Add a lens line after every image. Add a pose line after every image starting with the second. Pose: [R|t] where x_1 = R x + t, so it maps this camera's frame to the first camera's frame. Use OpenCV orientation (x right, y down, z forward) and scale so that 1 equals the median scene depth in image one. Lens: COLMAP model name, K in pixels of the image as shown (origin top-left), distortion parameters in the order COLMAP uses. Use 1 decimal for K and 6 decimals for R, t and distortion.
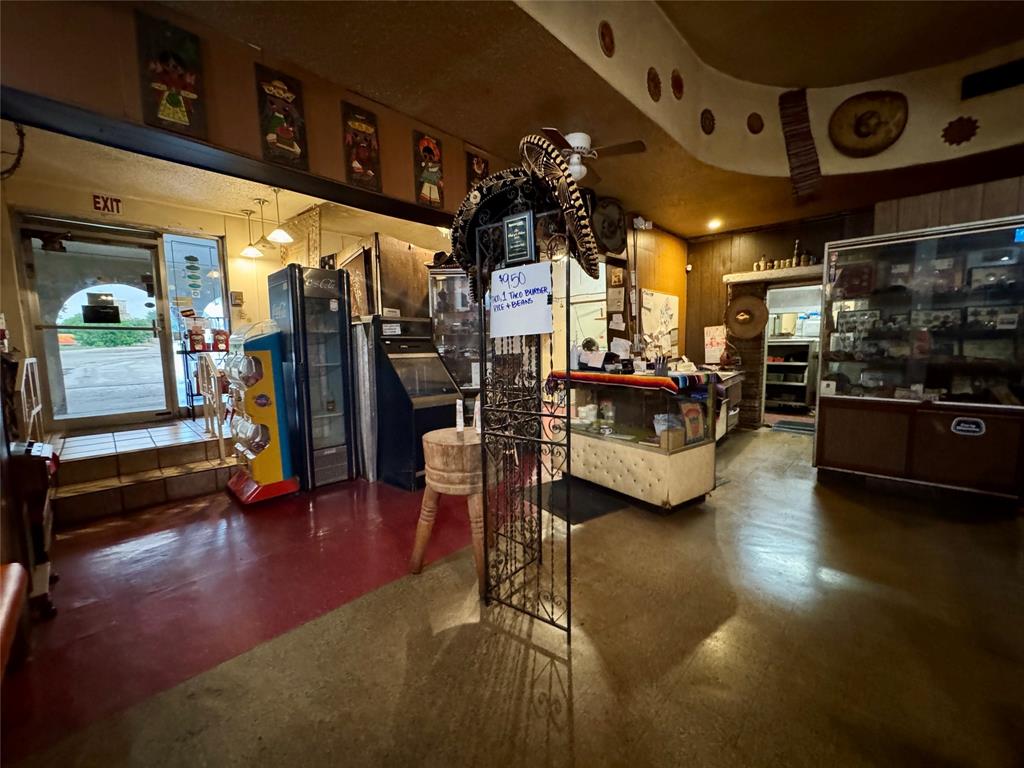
lens RADIAL K [[407.4, 0, 512.0], [0, 407.4, 384.0], [0, 0, 1]] dist [-0.000933, -0.000072]
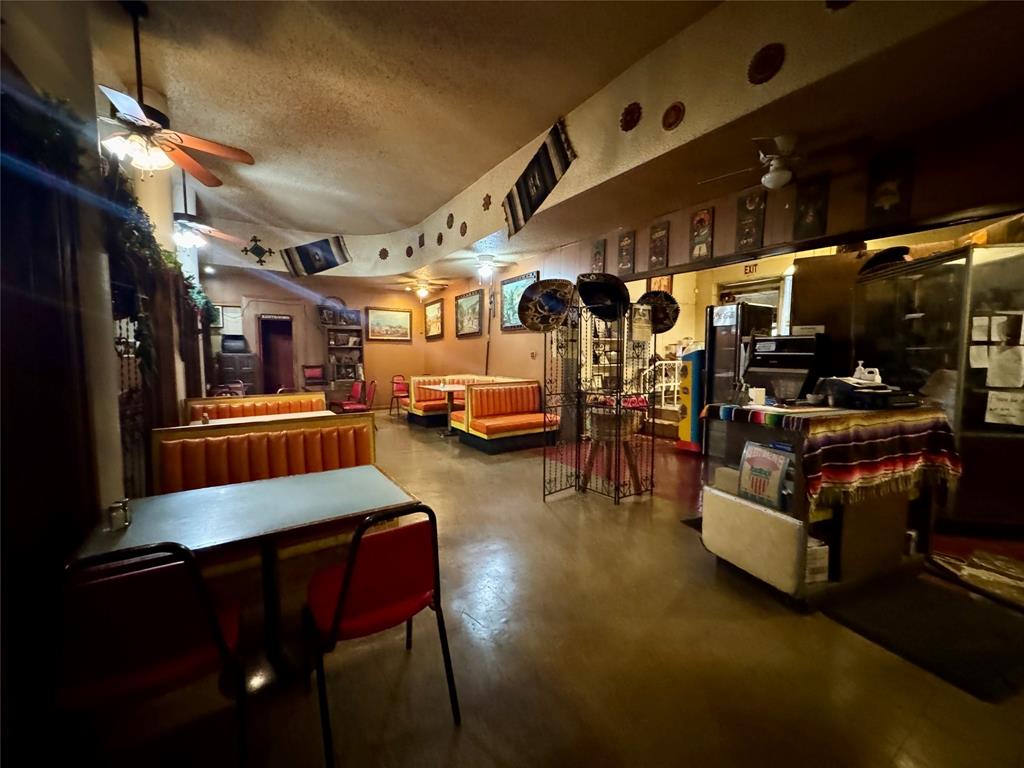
lens RADIAL K [[407.4, 0, 512.0], [0, 407.4, 384.0], [0, 0, 1]] dist [-0.000933, -0.000072]
pose [[-0.218891, 0.086827, -0.971879, 1.307026], [-0.093921, 0.989533, 0.109558, -0.113851], [0.971219, 0.115261, -0.208445, 0.715252]]
